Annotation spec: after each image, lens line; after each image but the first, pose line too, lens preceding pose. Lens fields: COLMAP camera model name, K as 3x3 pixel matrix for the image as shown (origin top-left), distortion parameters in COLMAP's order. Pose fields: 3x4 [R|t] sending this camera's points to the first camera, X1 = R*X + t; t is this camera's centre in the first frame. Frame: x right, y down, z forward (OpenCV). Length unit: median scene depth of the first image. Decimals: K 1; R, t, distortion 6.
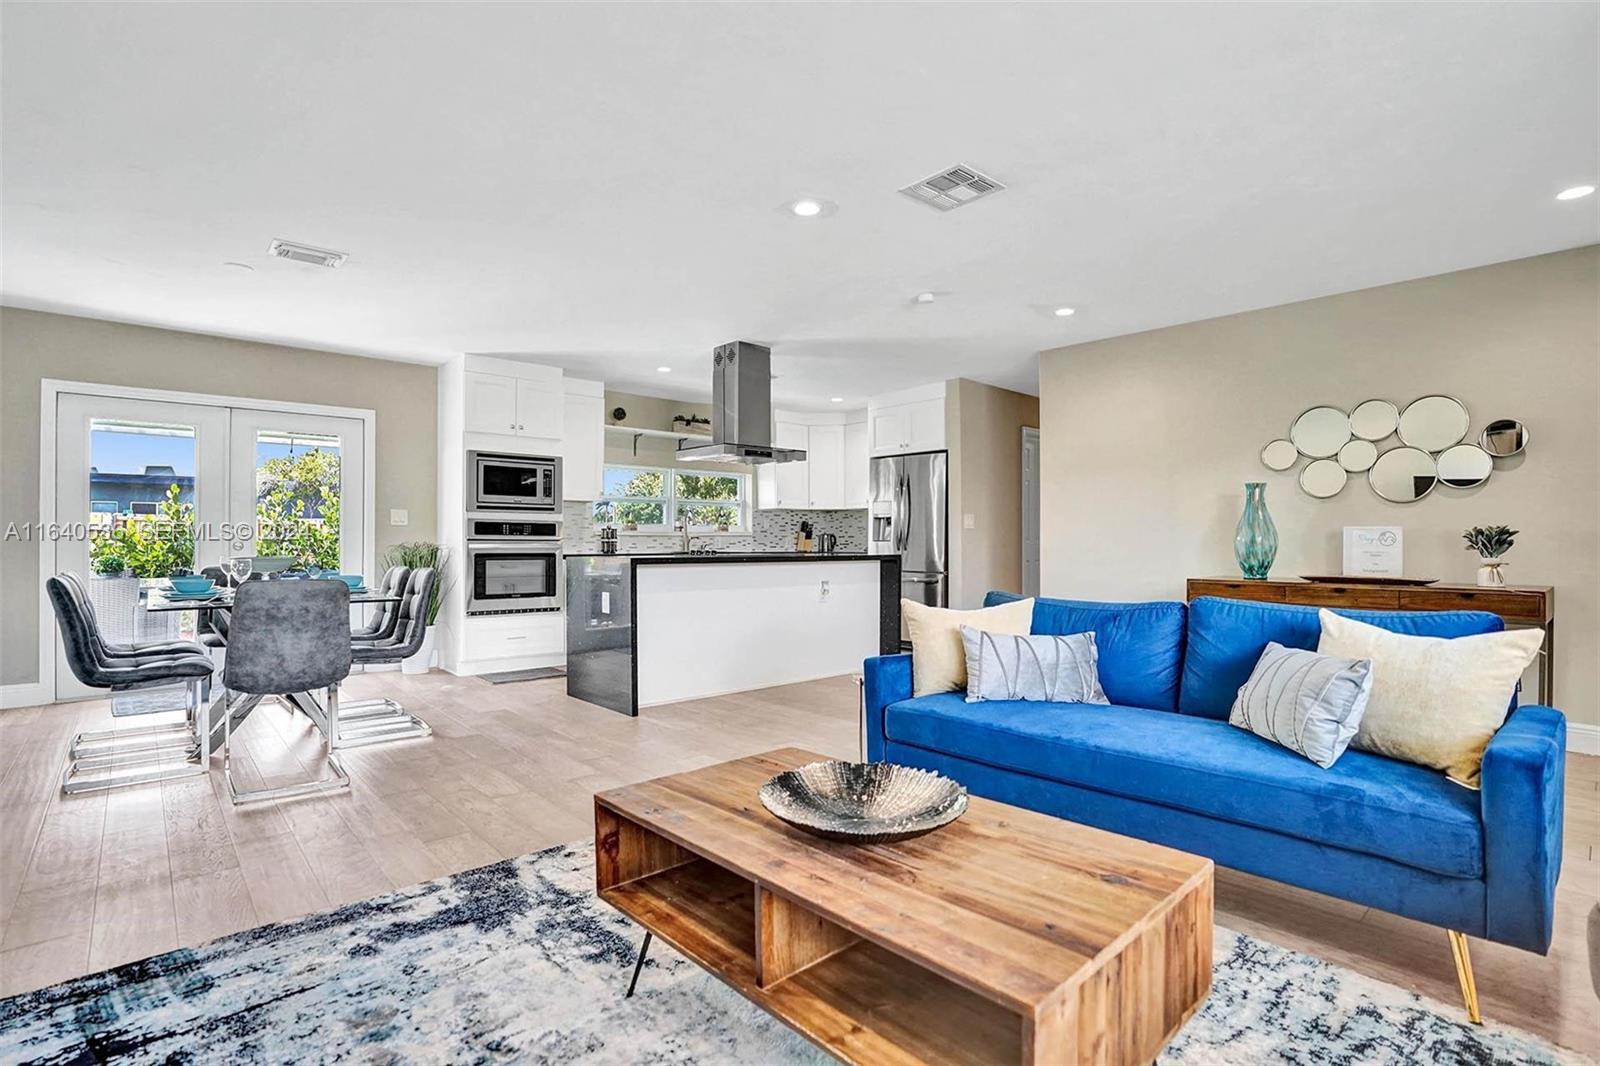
lens RADIAL K [[753.9, 0, 806.2], [0, 753.9, 537.3], [0, 0, 1]] dist [-0.074085, 0.027391]
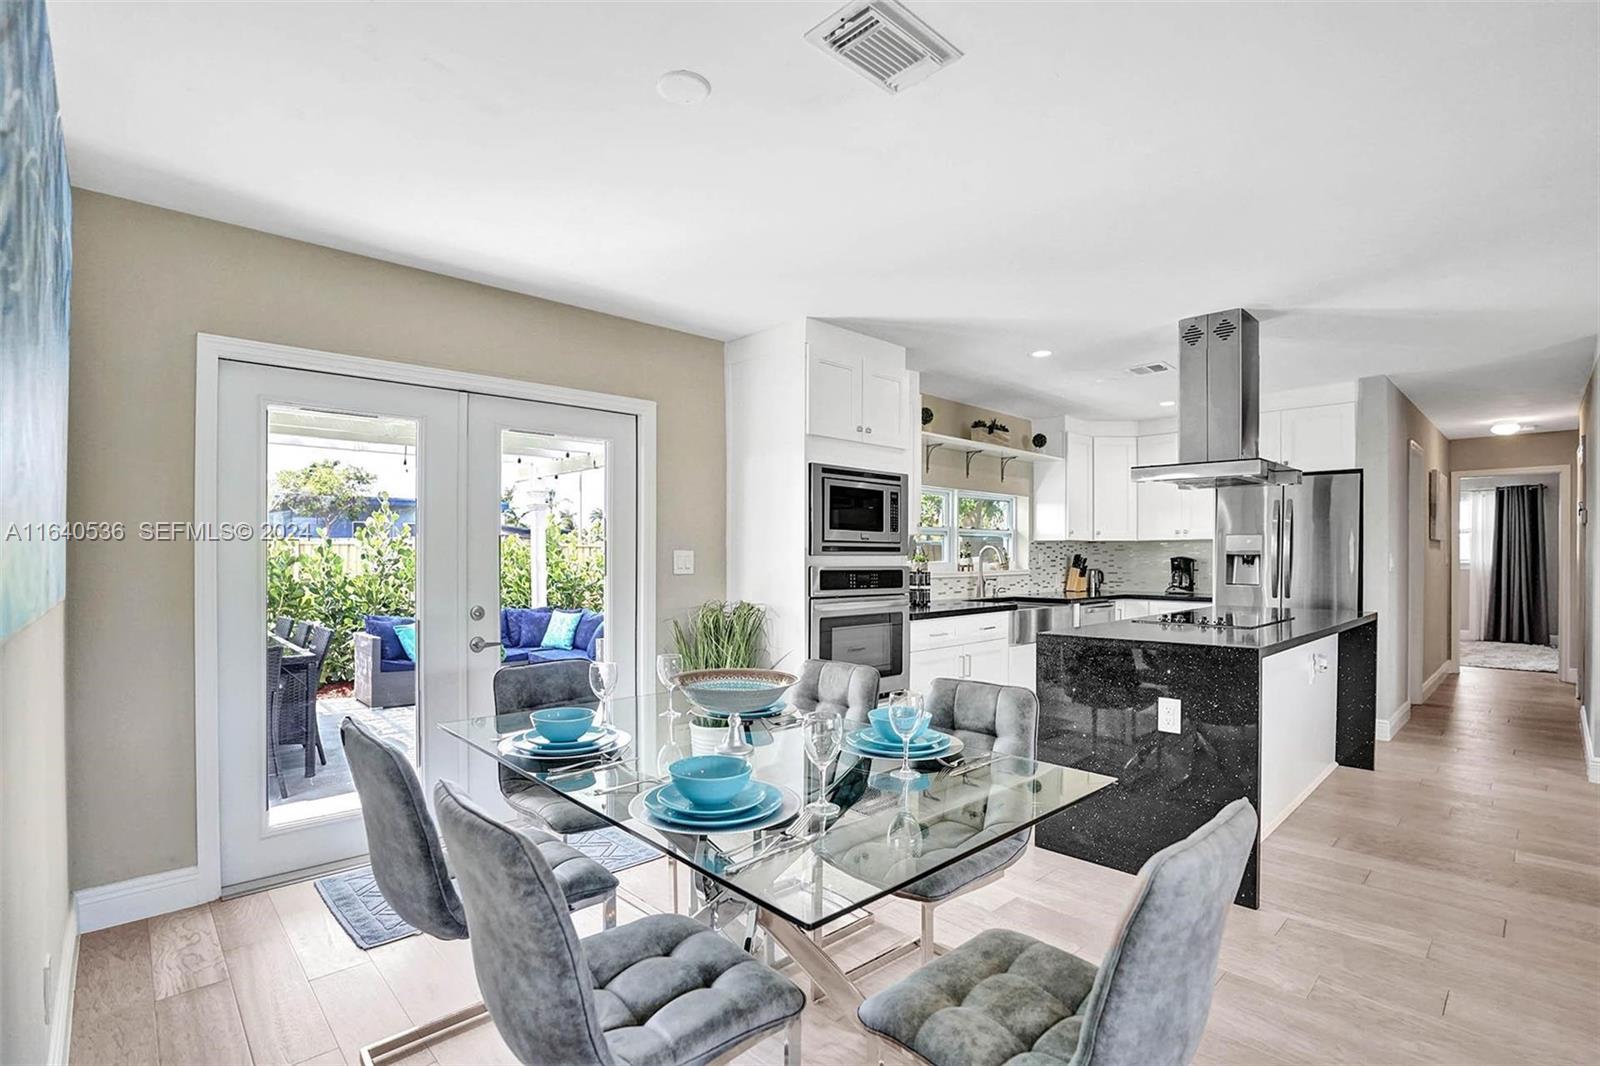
lens RADIAL K [[749.9, 0, 816.3], [0, 749.9, 554.1], [0, 0, 1]] dist [-0.048506, -0.000002]
pose [[0.999676, 0.002043, 0.025374, -0.447918], [-0.002158, 0.999988, 0.004502, -0.037360], [-0.025365, -0.004556, 0.999668, 0.314566]]
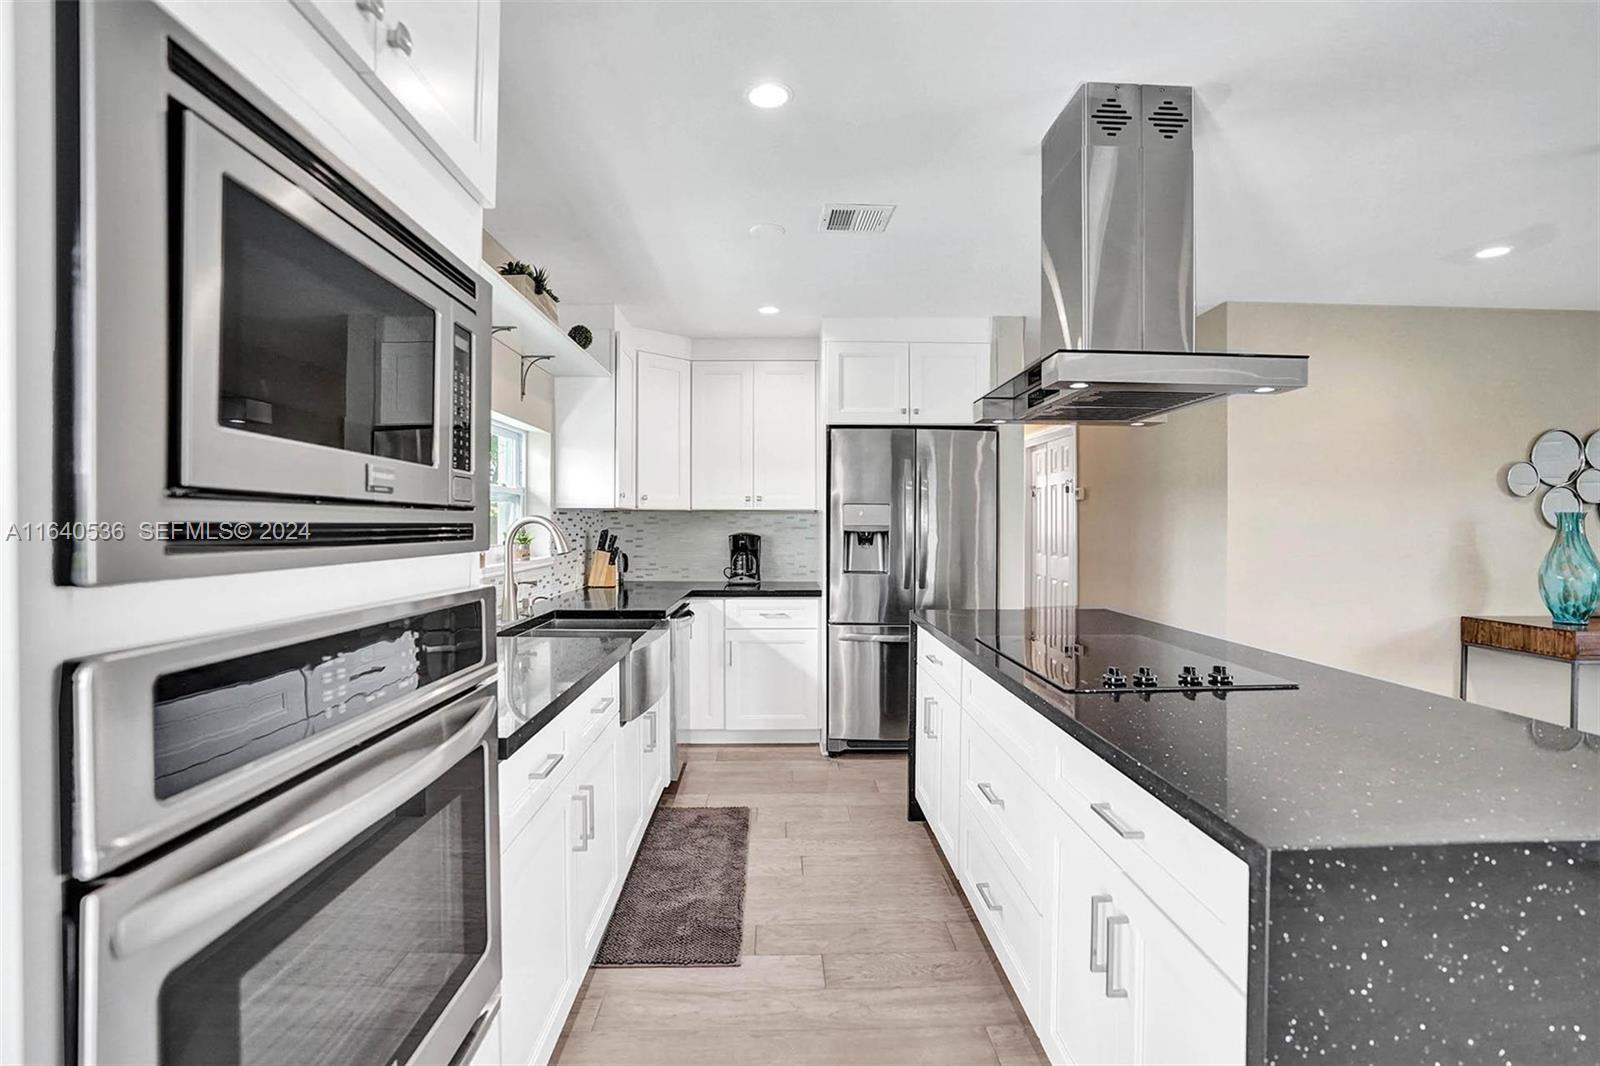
lens RADIAL K [[743.1, 0, 806.4], [0, 743.1, 533.2], [0, 0, 1]] dist [-0.064334, 0.026173]
pose [[0.655792, -0.007717, 0.754902, -0.443375], [-0.005400, 0.999874, 0.014912, -0.041878], [-0.754922, -0.013856, 0.655668, 0.828797]]
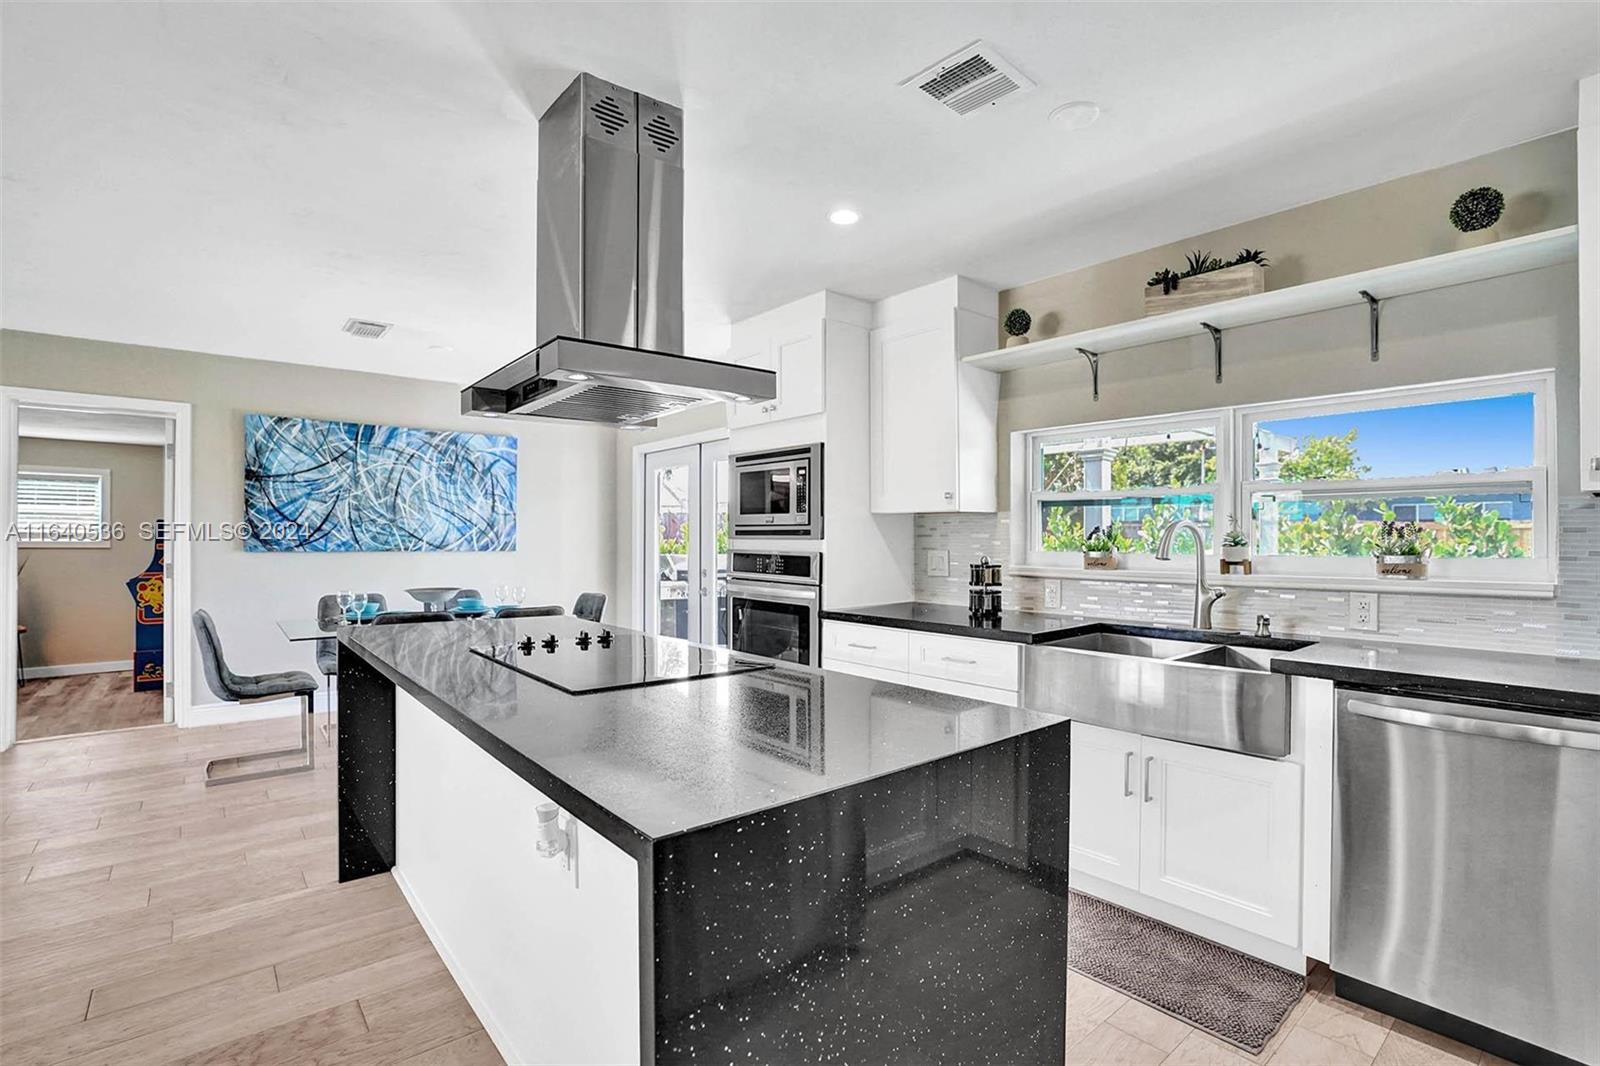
lens RADIAL K [[768.6, 0, 809.6], [0, 768.6, 543.8], [0, 0, 1]] dist [-0.063442, 0.027822]
pose [[-0.049511, 0.004687, -0.998763, 0.283892], [0.001852, 0.999988, 0.004600, -0.032240], [0.998772, -0.001622, -0.049519, 1.064817]]
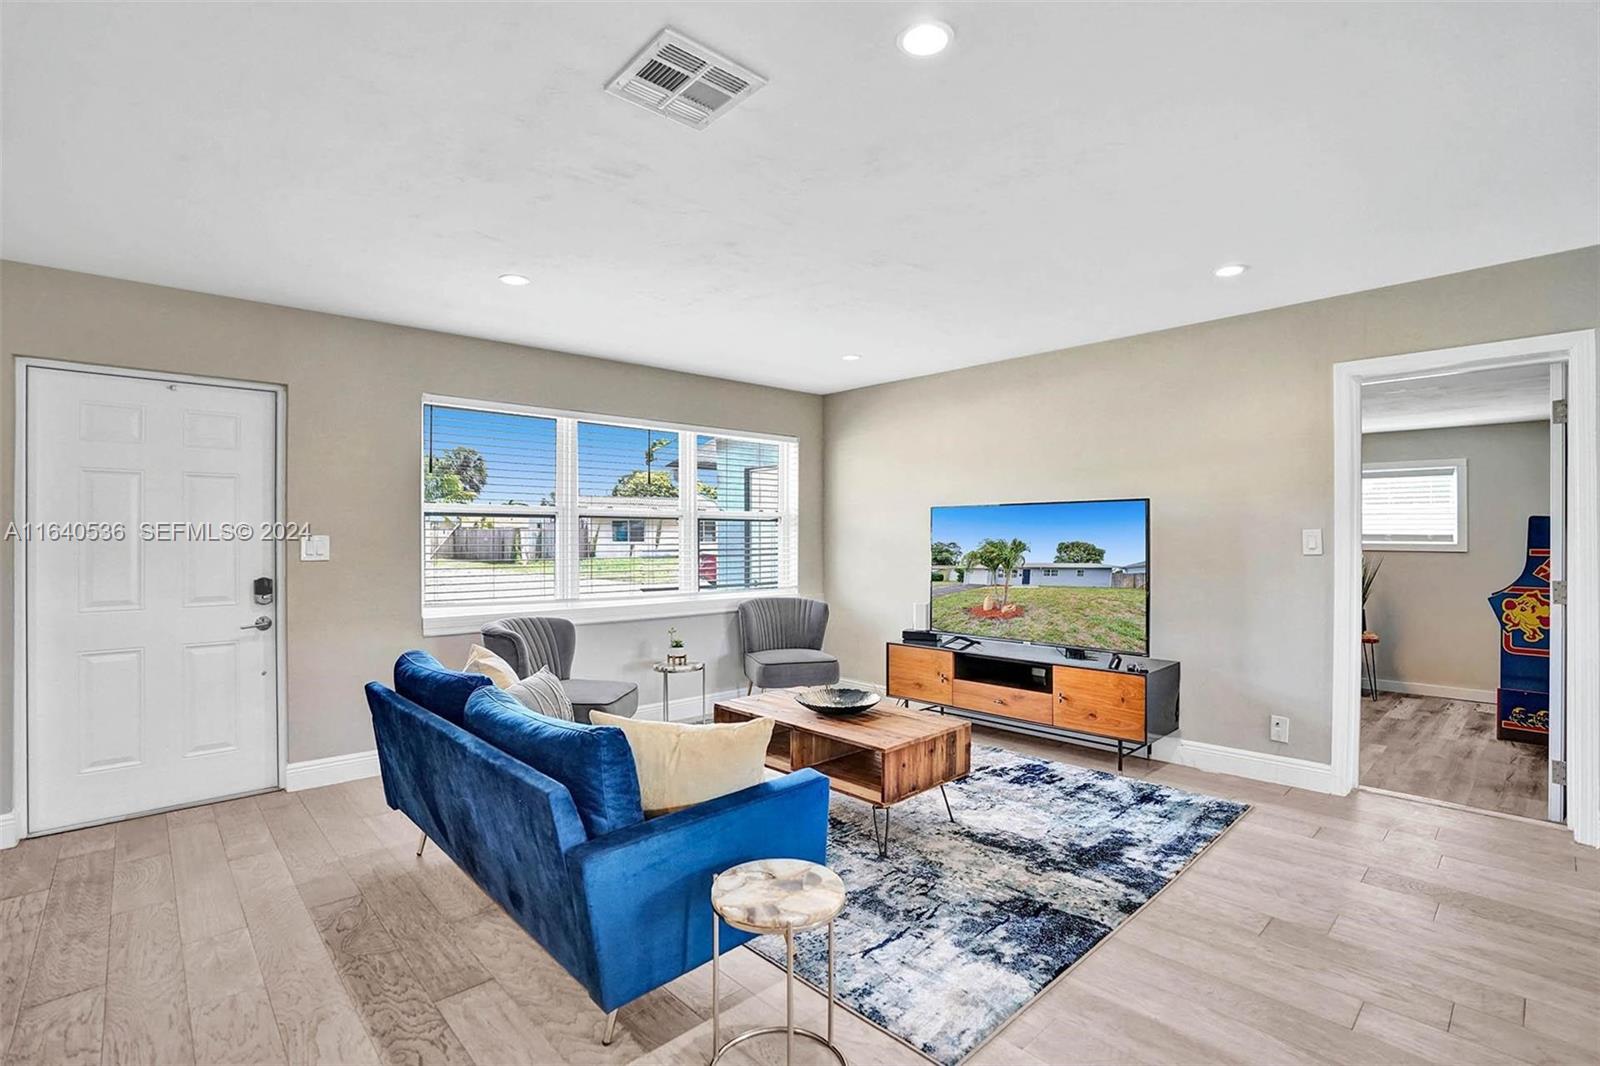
lens RADIAL K [[727.1, 0, 821.8], [0, 727.1, 533.3], [0, 0, 1]] dist [-0.056642, 0.023651]
pose [[-0.999664, 0.001426, -0.025898, 0.045865], [0.001658, 0.999959, -0.008948, -0.039309], [0.025884, -0.008987, -0.999625, 0.814005]]
